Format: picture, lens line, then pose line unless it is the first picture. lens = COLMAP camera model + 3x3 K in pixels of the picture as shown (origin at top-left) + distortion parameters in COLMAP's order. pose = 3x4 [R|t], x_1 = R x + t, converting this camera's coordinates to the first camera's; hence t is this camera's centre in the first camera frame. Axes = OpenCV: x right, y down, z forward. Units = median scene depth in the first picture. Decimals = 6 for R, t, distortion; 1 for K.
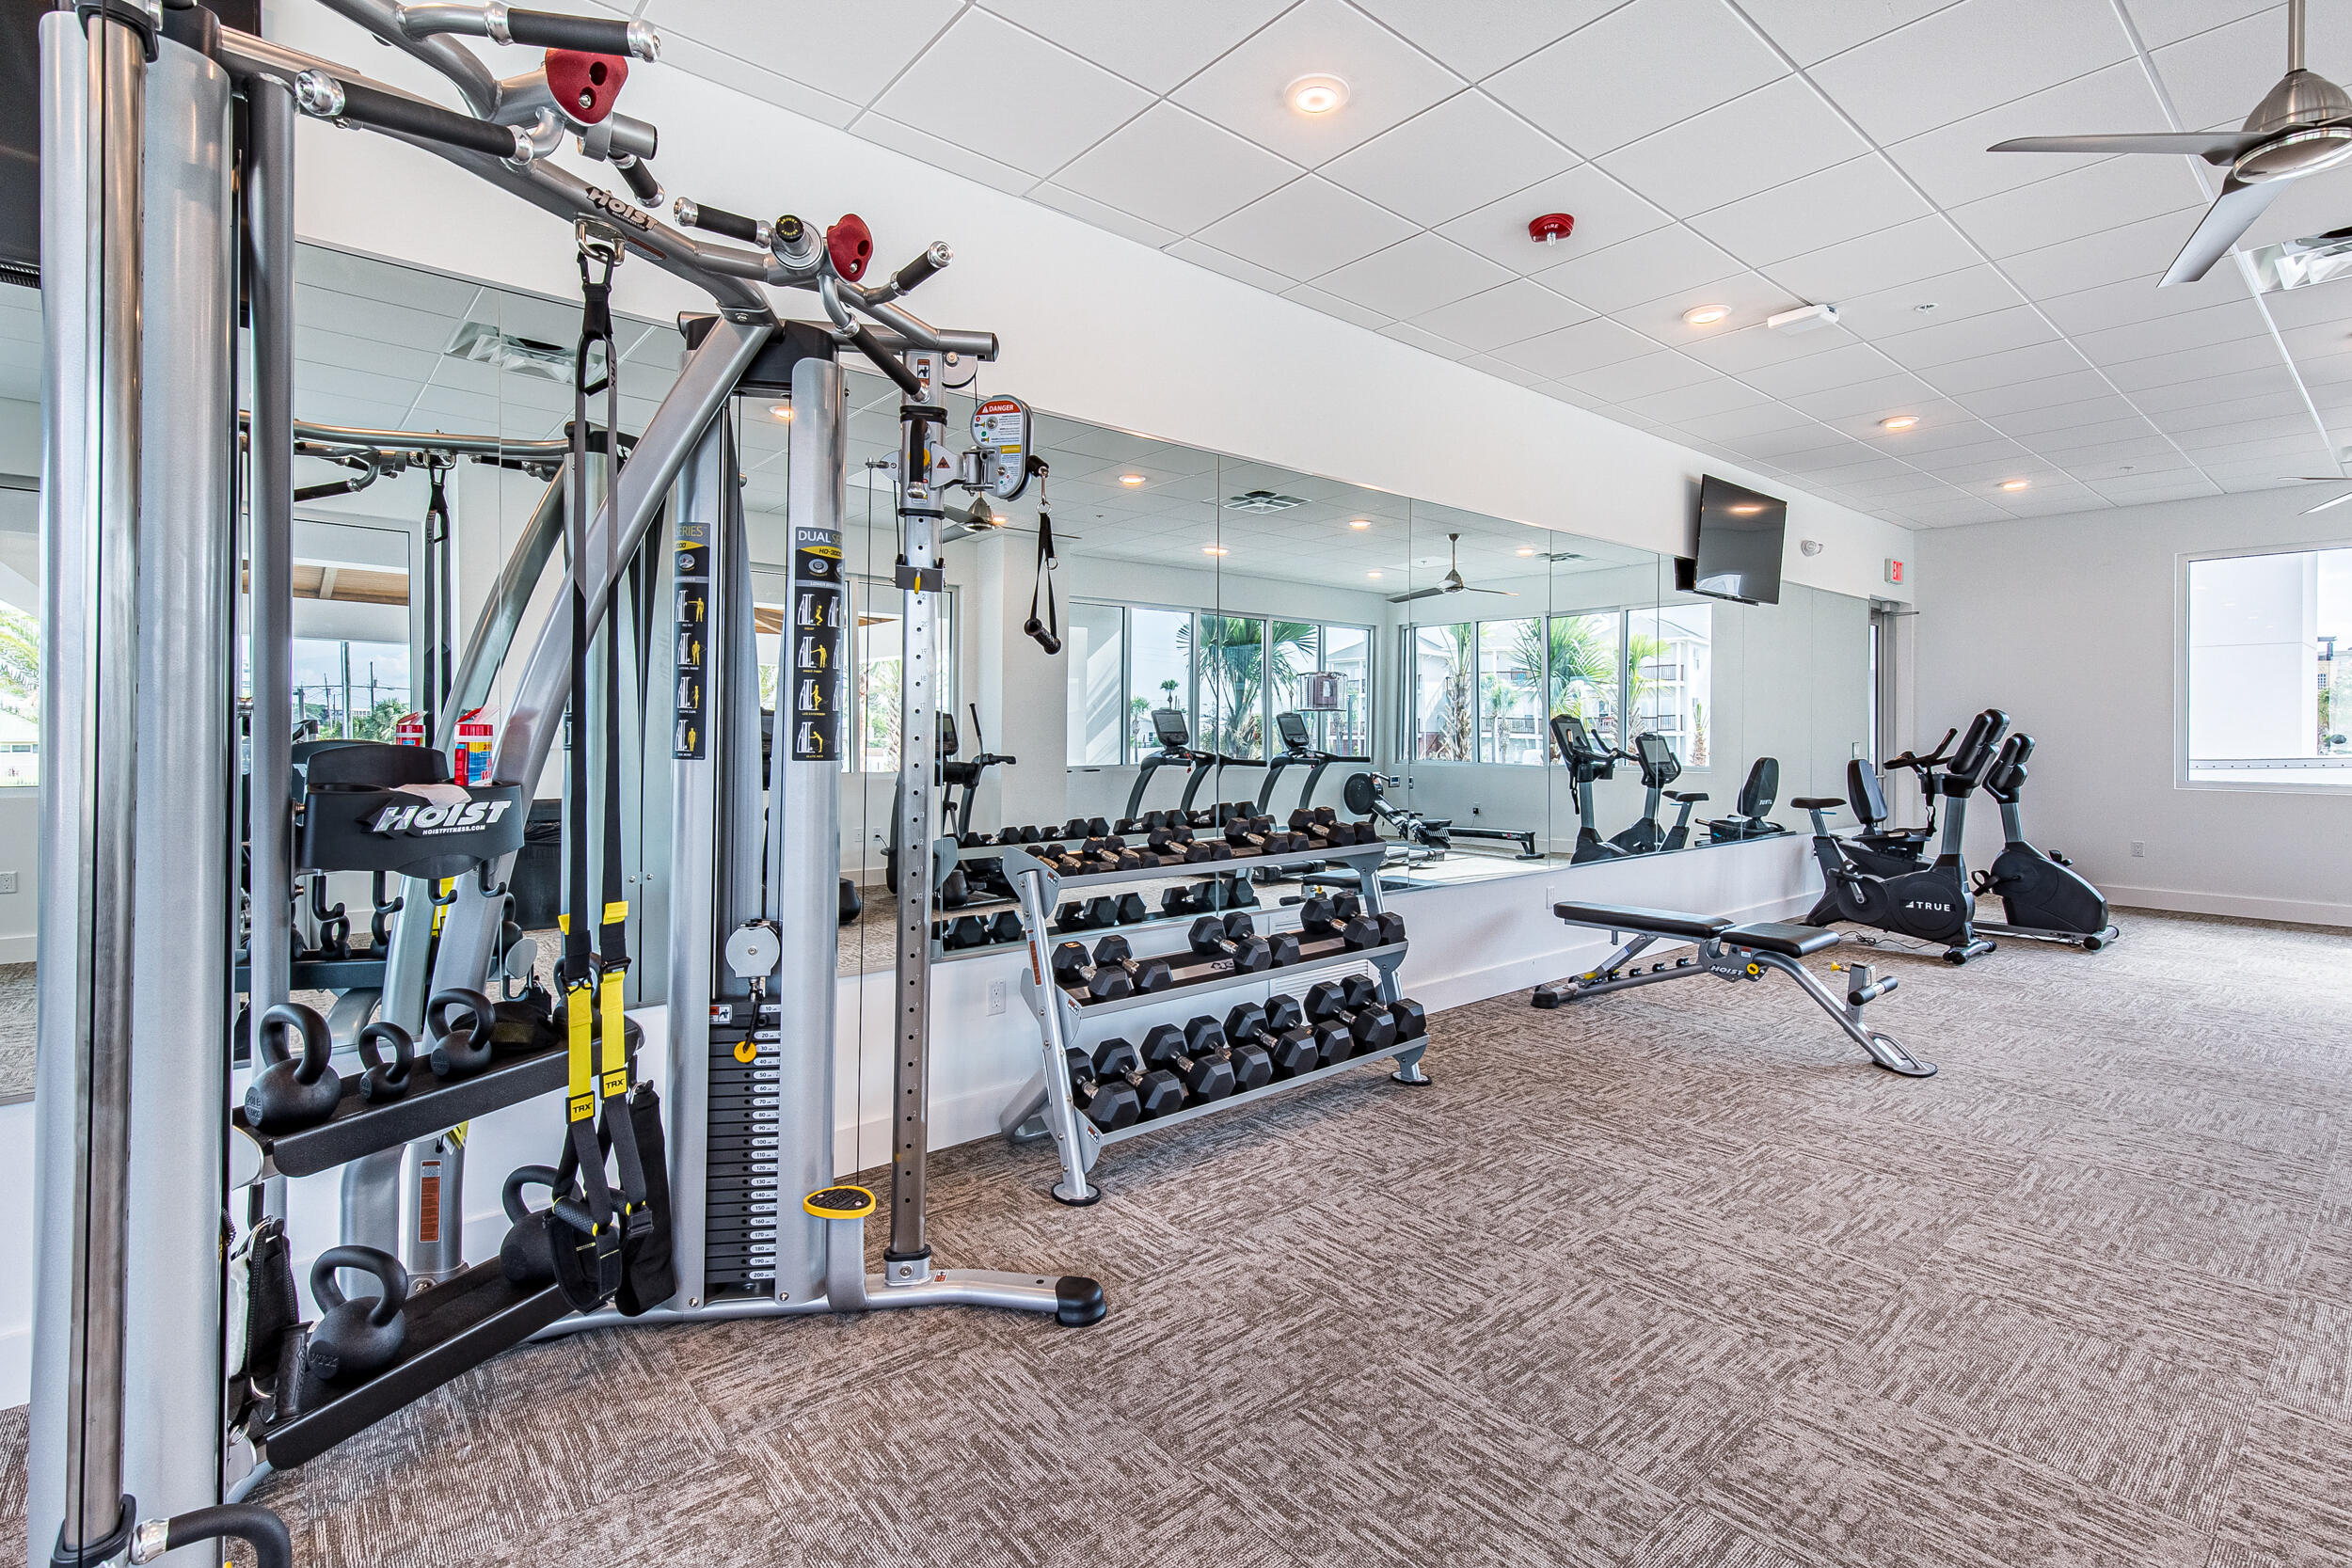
lens RADIAL K [[1108.0, 0, 1172.3], [0, 1108.0, 741.5], [0, 0, 1]] dist [-0.021383, 0.000313]
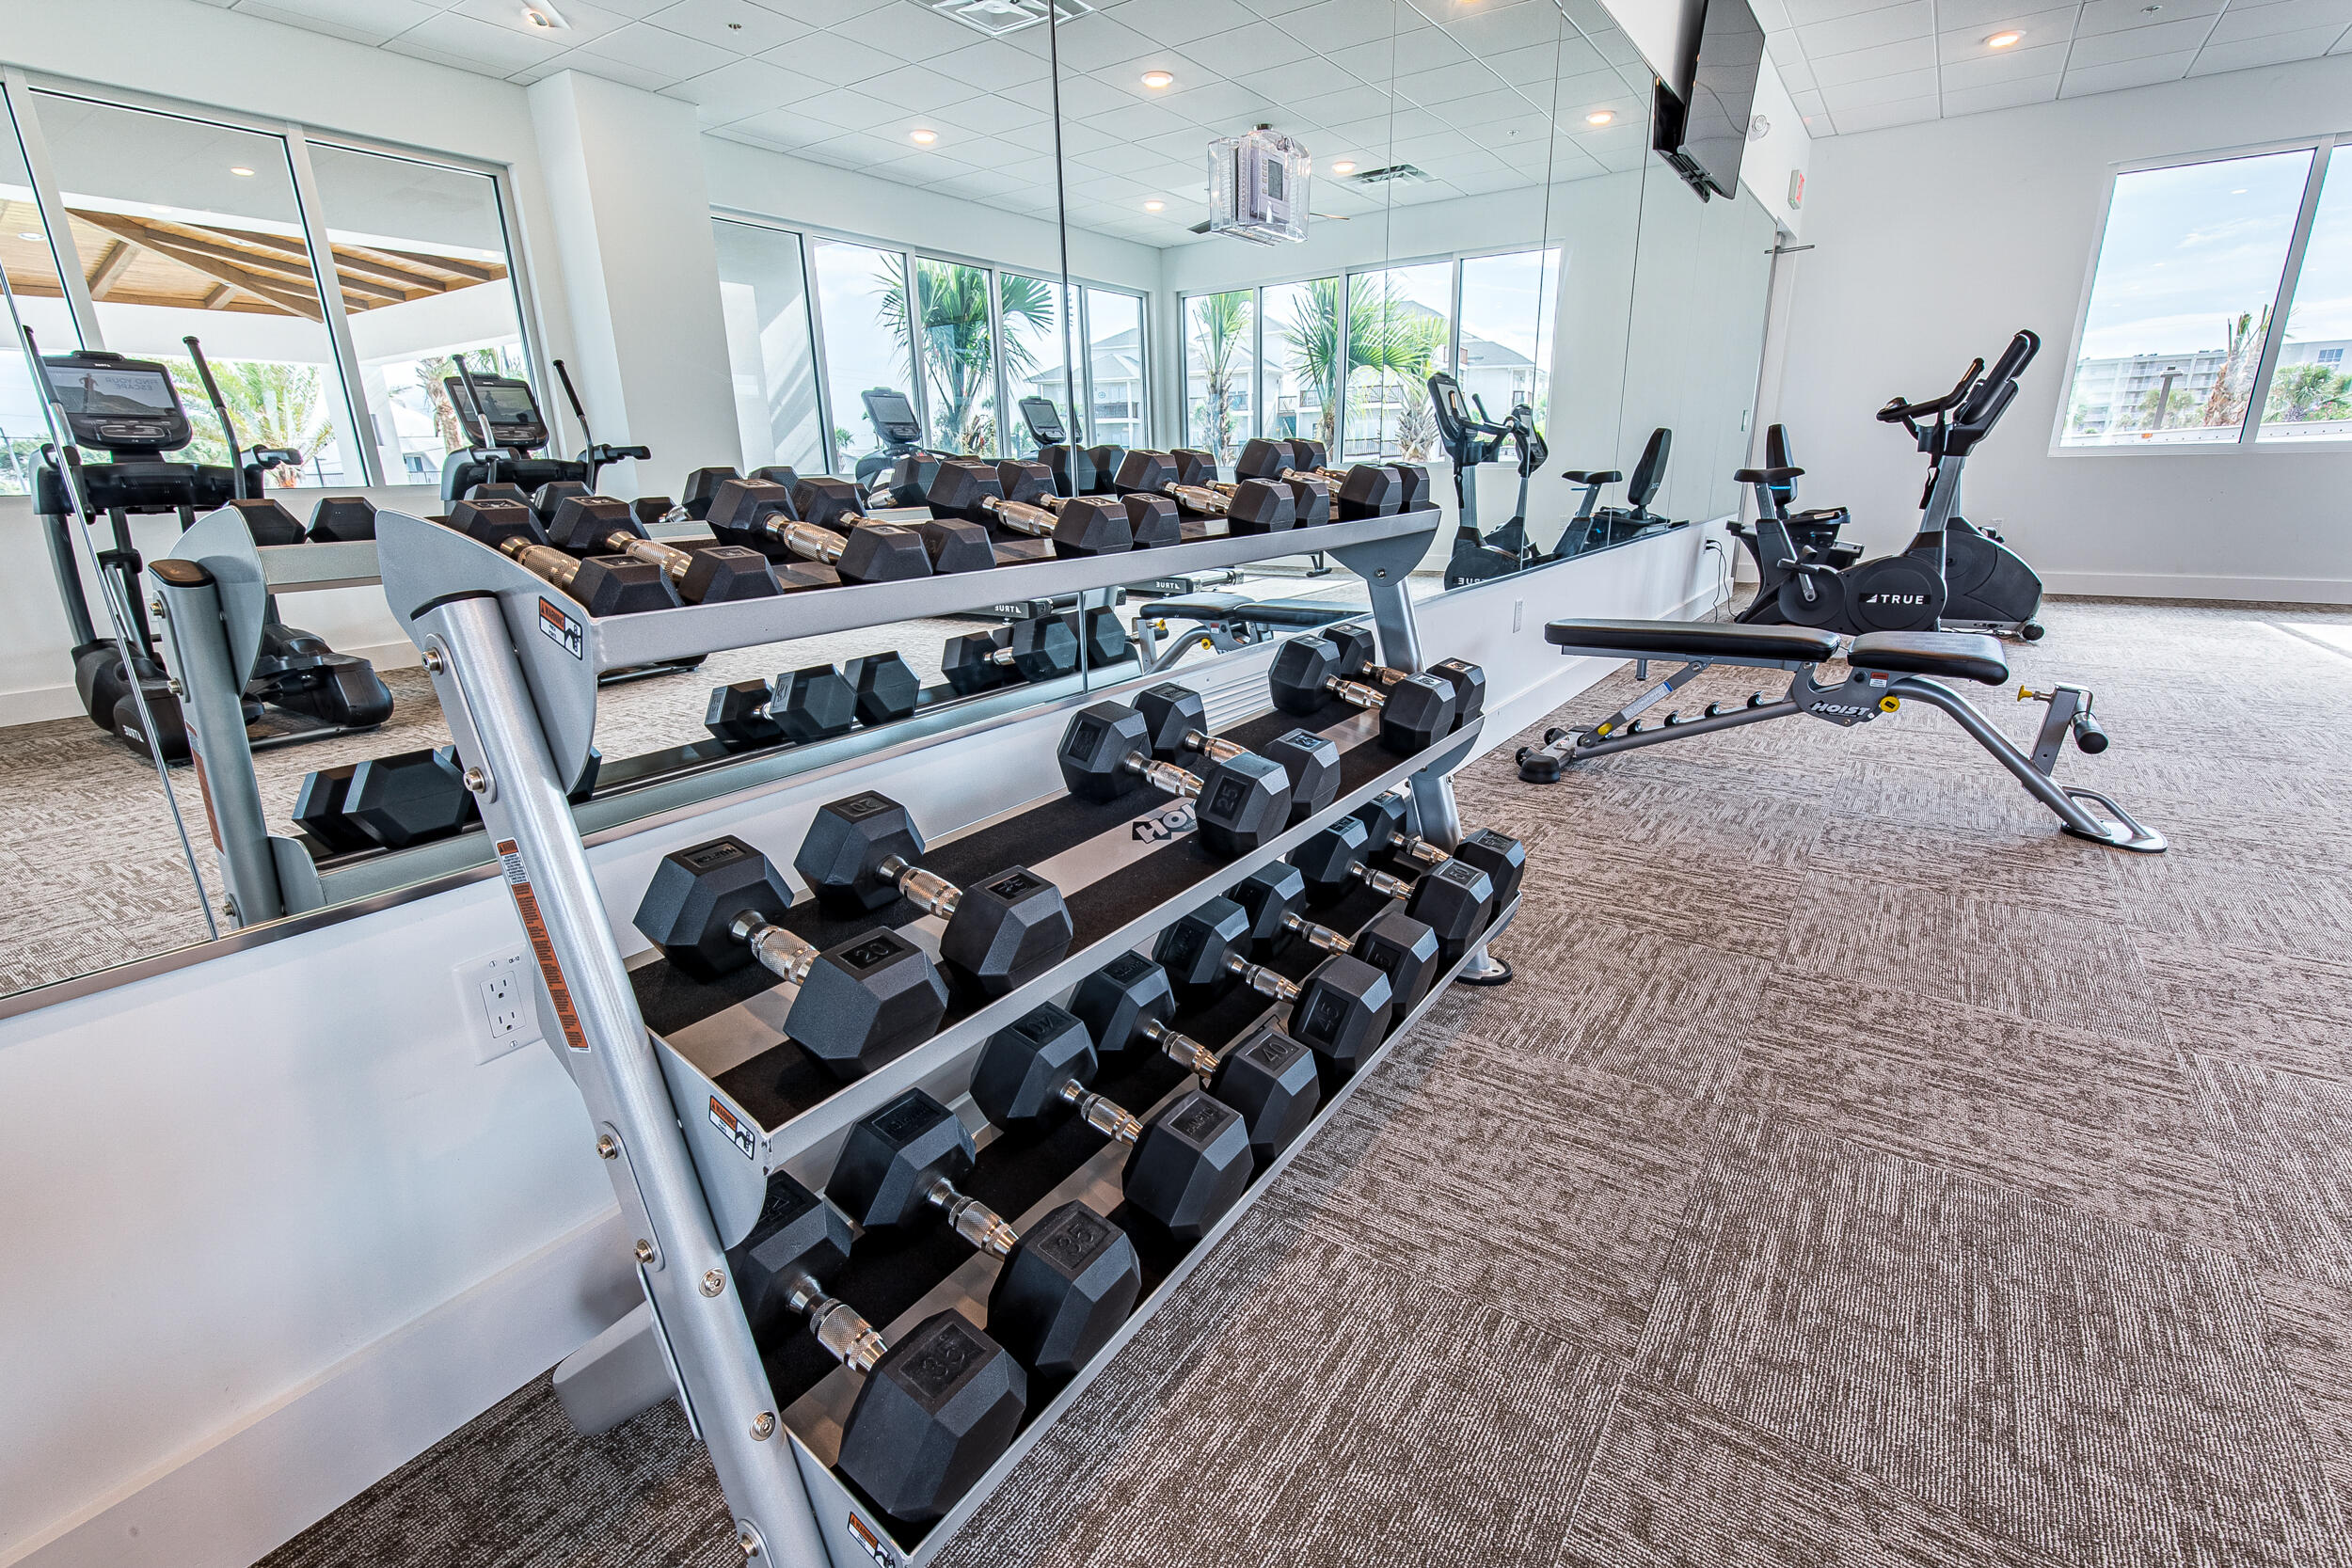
lens RADIAL K [[1086.7, 0, 1195.0], [0, 1086.7, 788.7], [0, 0, 1]] dist [0.005243, 0.000365]
pose [[0.963065, -0.100538, 0.249797, -0.030727], [0.028086, 0.960127, 0.278149, 0.071961], [-0.267801, -0.260860, 0.927488, 0.555138]]
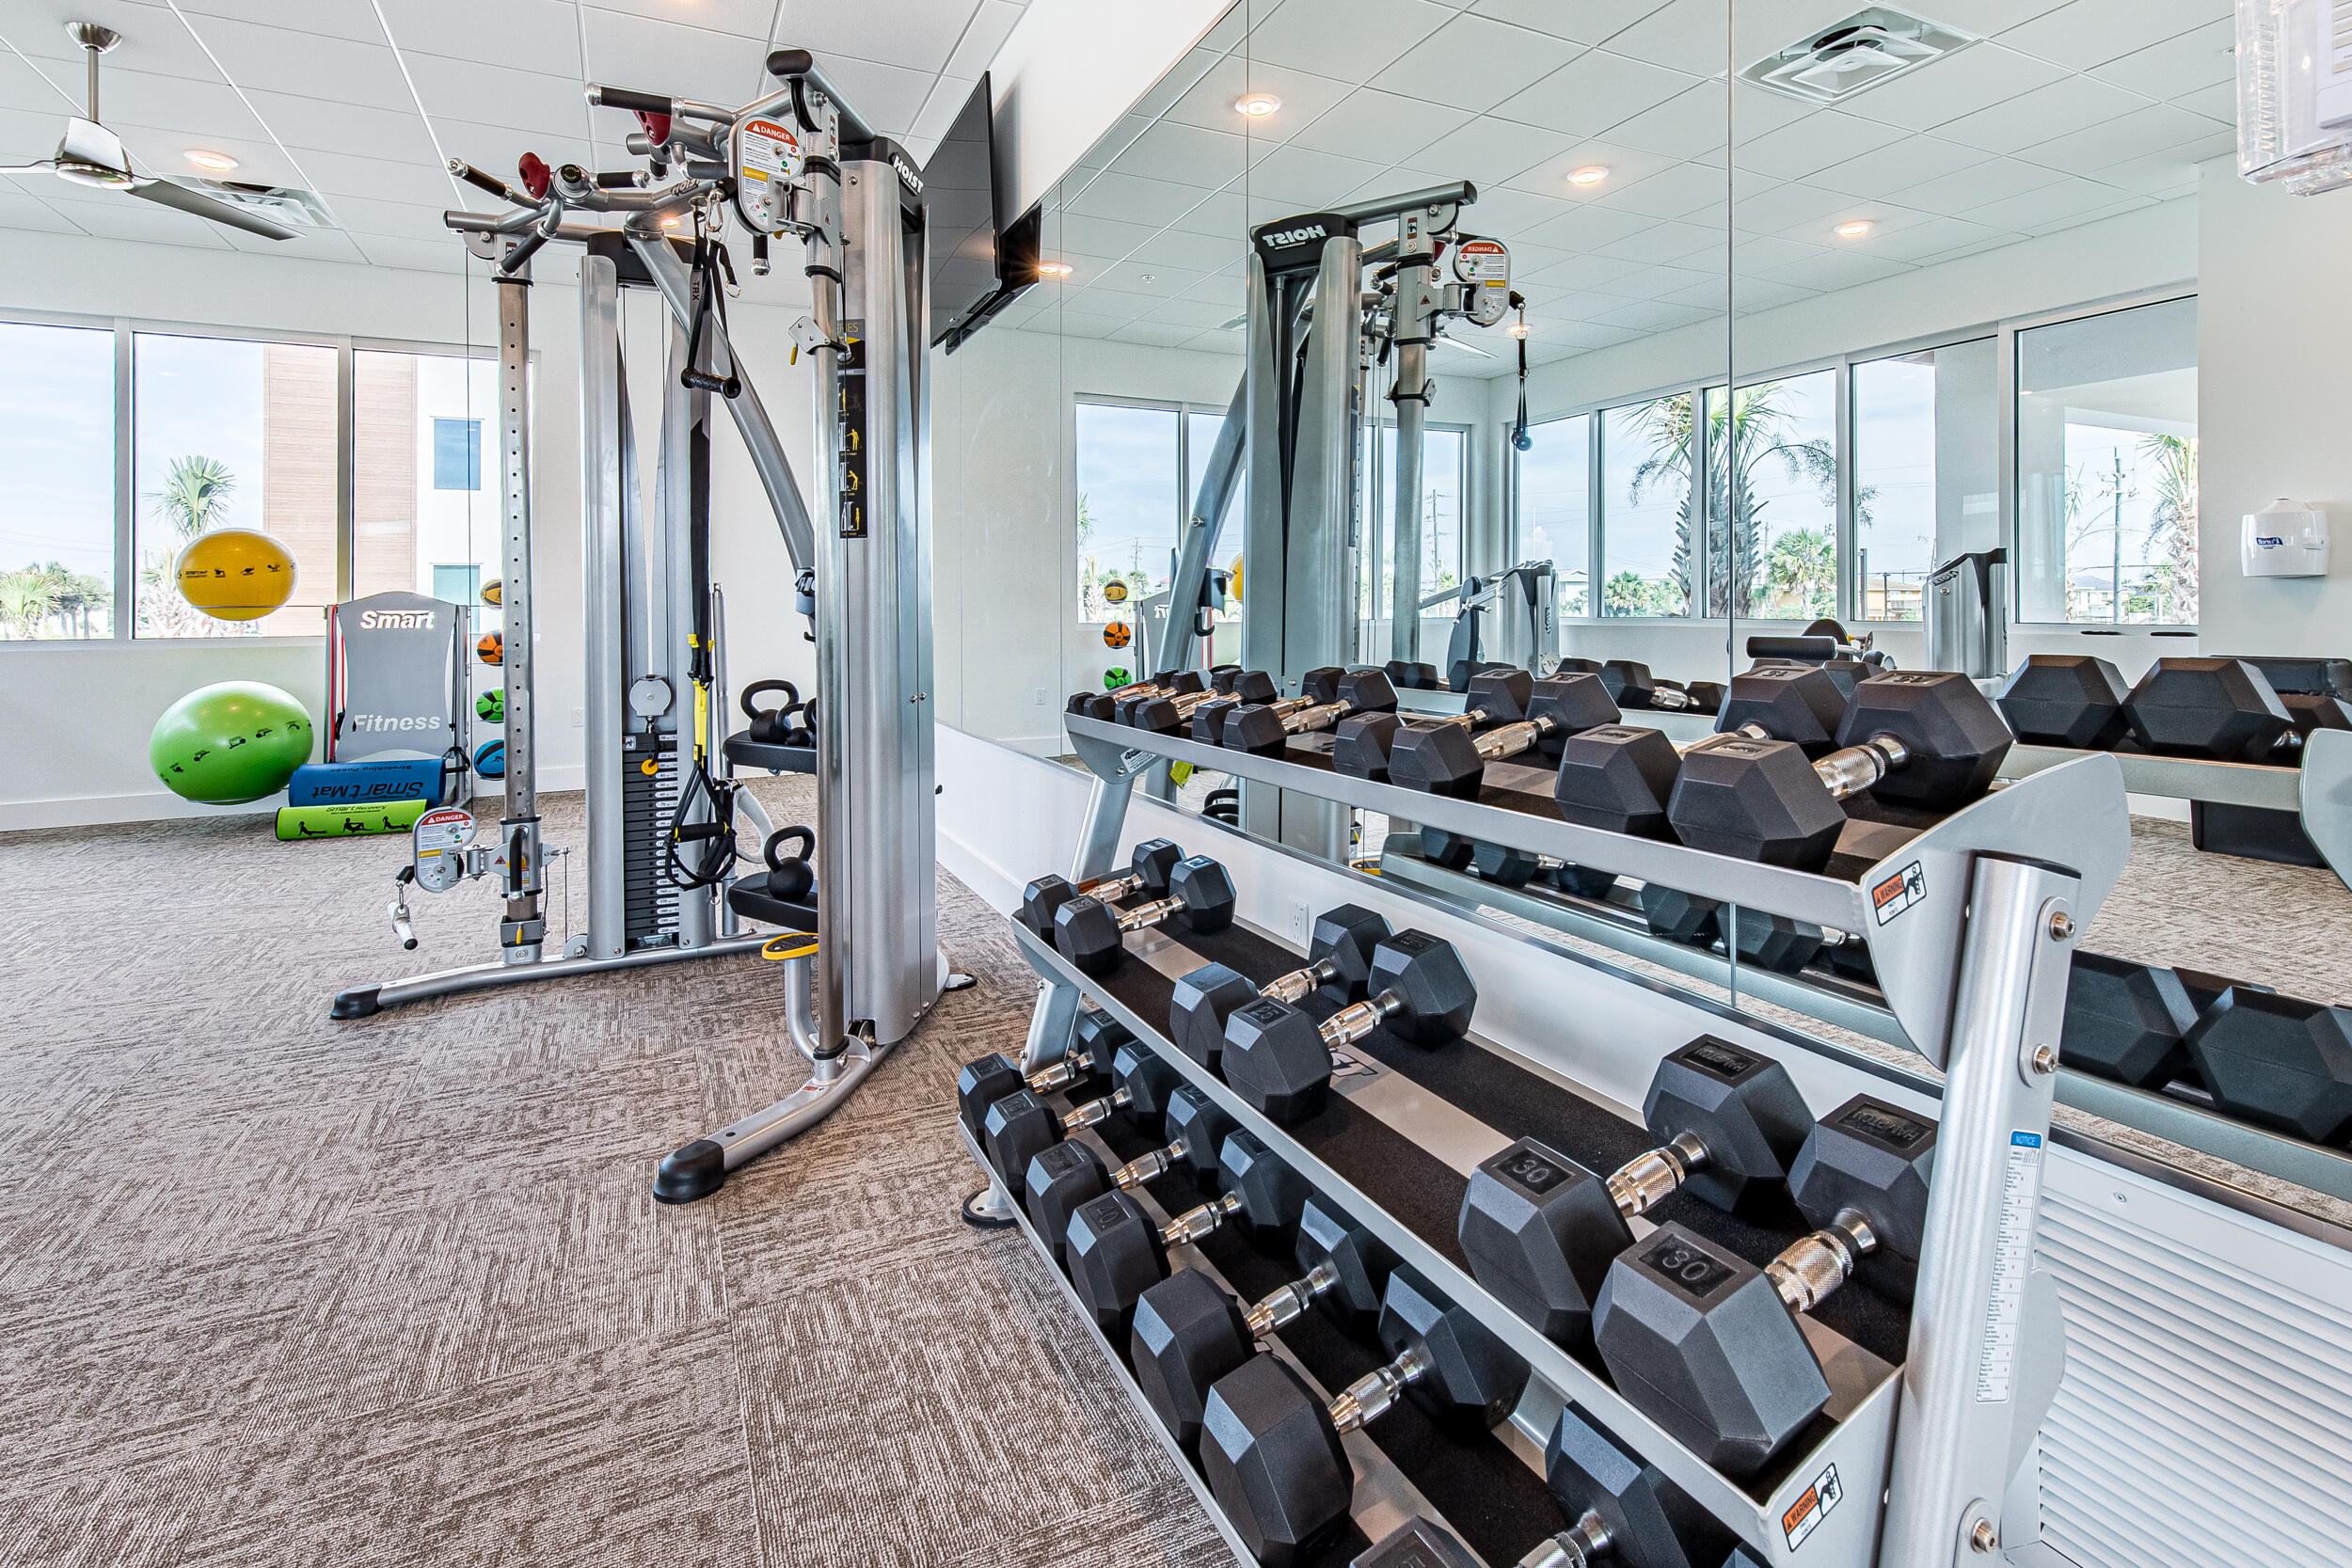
lens RADIAL K [[1109.2, 0, 1176.0], [0, 1109.2, 784.0], [0, 0, 1]] dist [0.007261, 0.000346]
pose [[-0.258862, 0.147728, -0.954551, 0.336123], [0.003576, 0.988375, 0.151993, 0.052764], [0.965908, 0.035931, -0.256381, 0.907319]]
